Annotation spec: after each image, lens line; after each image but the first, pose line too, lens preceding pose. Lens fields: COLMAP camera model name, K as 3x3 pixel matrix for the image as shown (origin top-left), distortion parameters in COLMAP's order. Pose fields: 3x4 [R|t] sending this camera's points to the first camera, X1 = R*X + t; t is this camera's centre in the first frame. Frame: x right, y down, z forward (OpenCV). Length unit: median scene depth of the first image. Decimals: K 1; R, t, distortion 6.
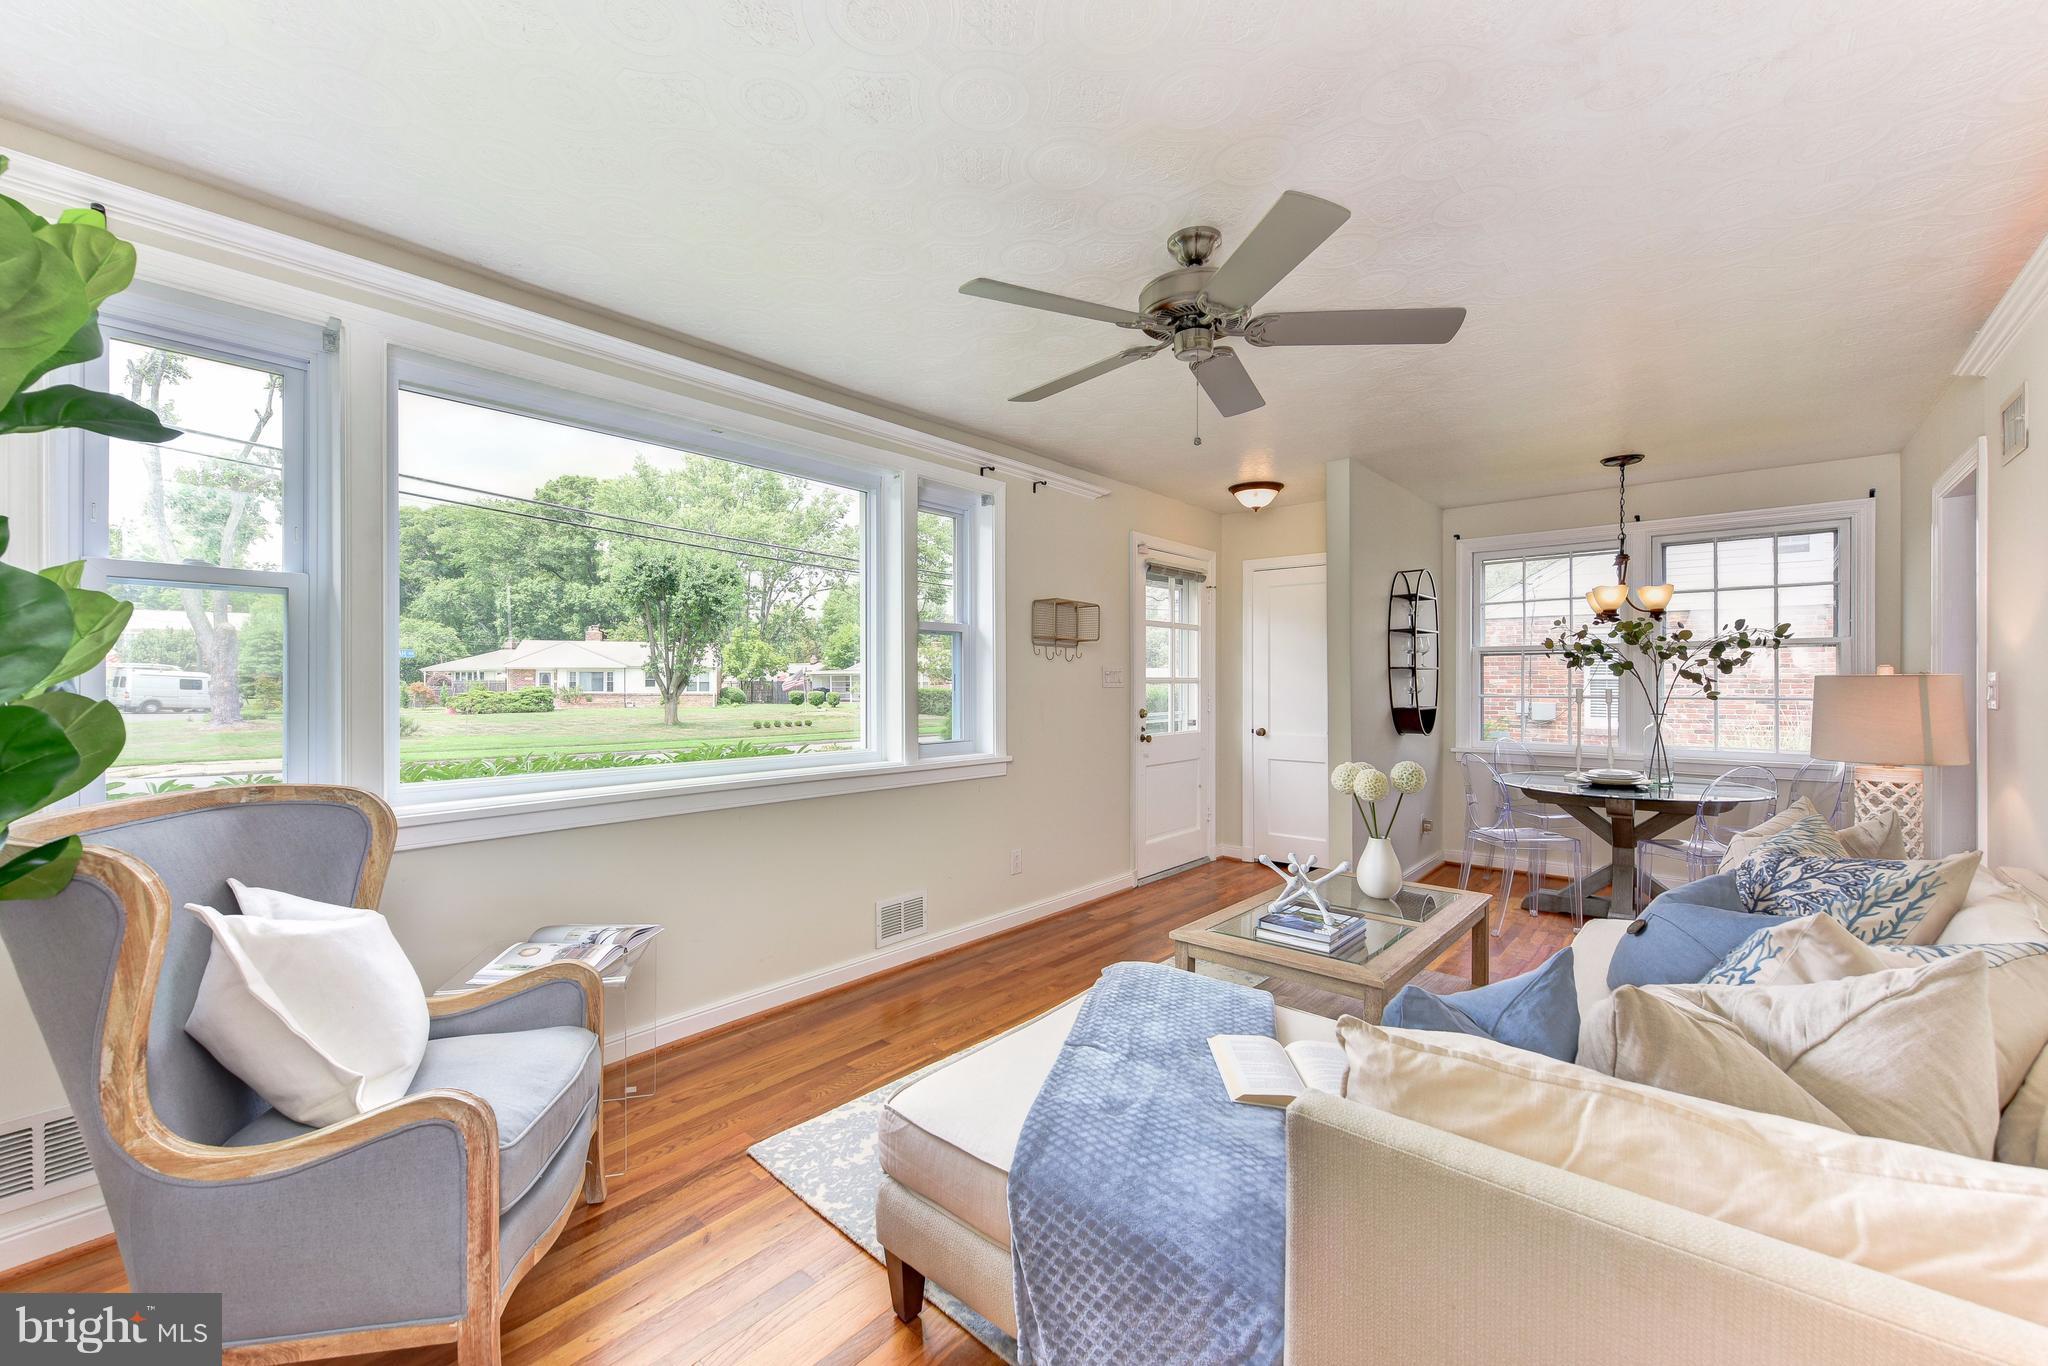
lens RADIAL K [[822.5, 0, 1017.8], [0, 822.5, 688.1], [0, 0, 1]] dist [0.001634, 0.000110]
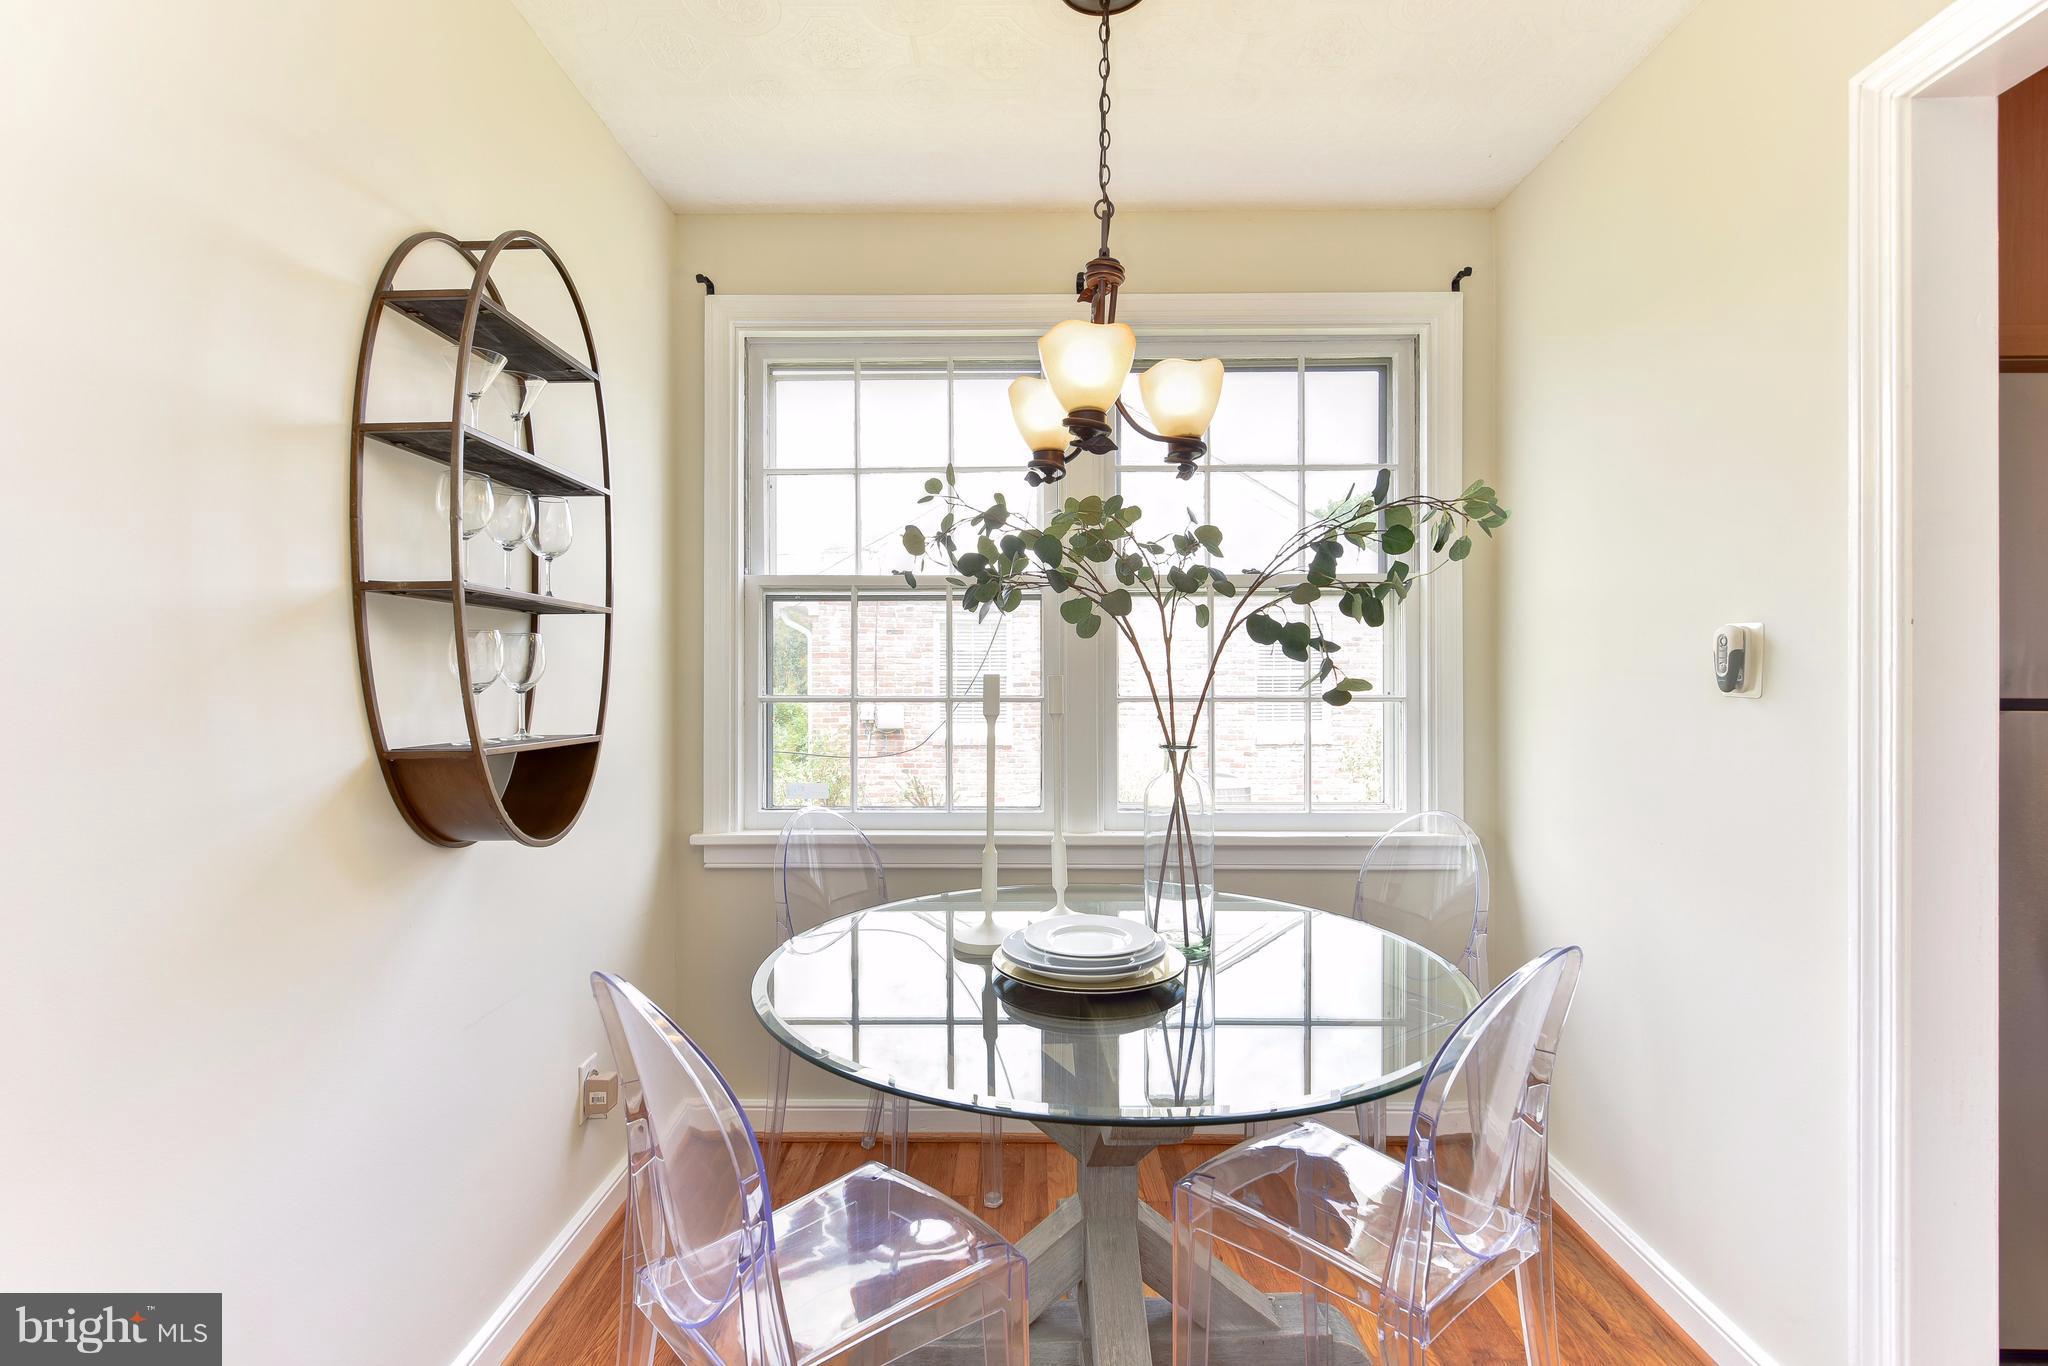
lens RADIAL K [[910.7, 0, 1014.7], [0, 910.7, 676.2], [0, 0, 1]] dist [0.001371, -0.000089]
pose [[0.759077, 0.006226, 0.650971, 0.438517], [0.001023, 0.999942, -0.010757, 0.005680], [-0.651000, 0.008832, 0.759026, 0.697459]]
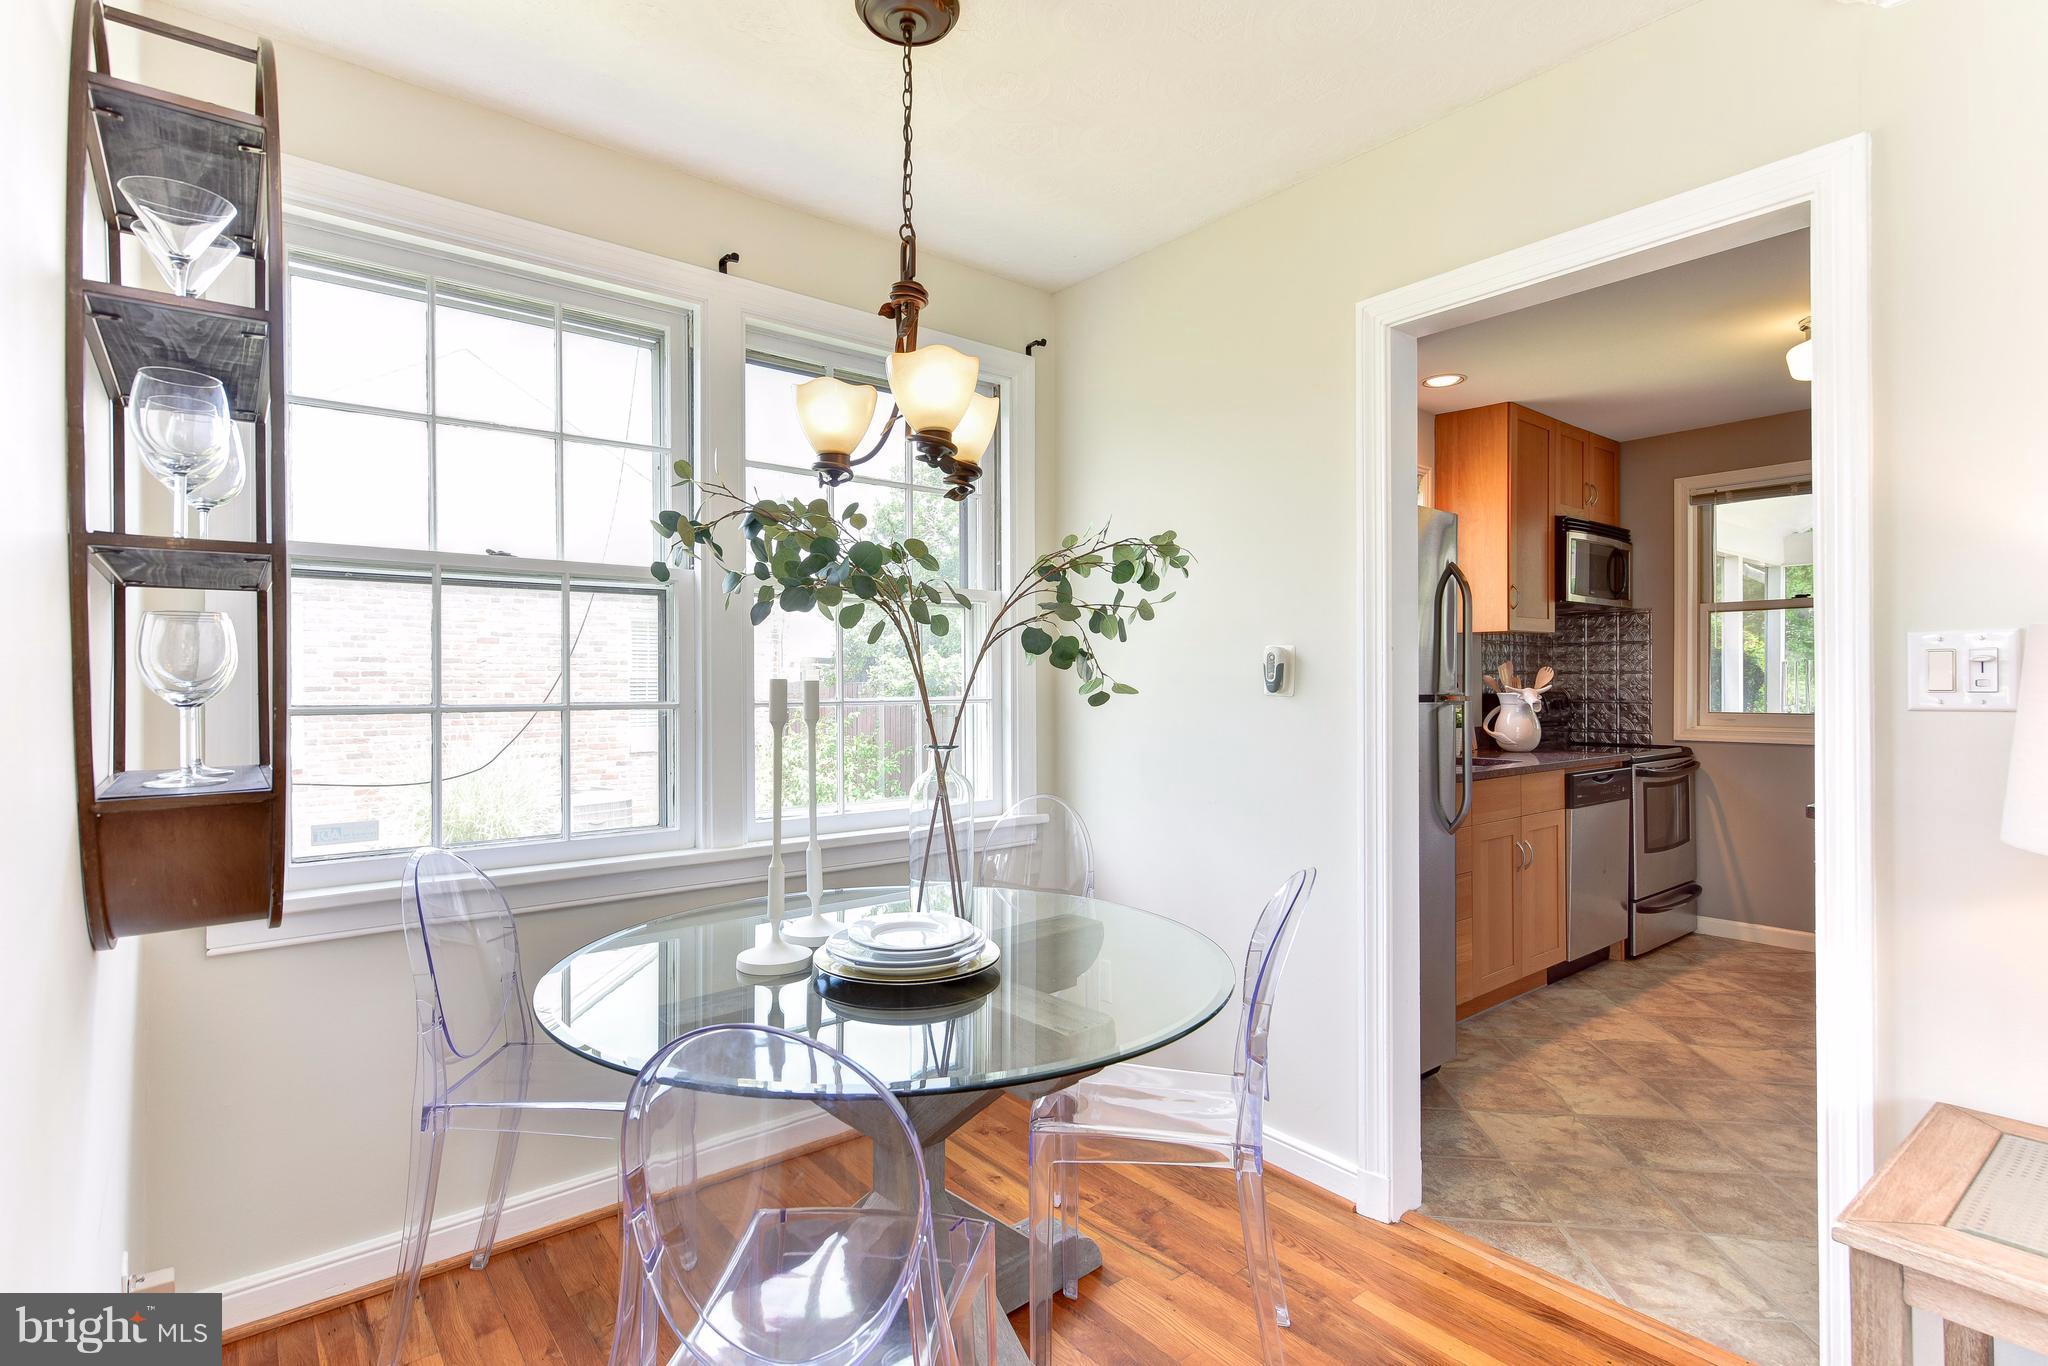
lens RADIAL K [[975.8, 0, 977.8], [0, 975.8, 687.6], [0, 0, 1]] dist [0.004002, 0.000372]
pose [[0.191024, -0.001527, 0.981584, 0.313536], [0.004537, 0.999989, 0.000673, 0.004425], [-0.981575, 0.004325, 0.191029, 0.834550]]
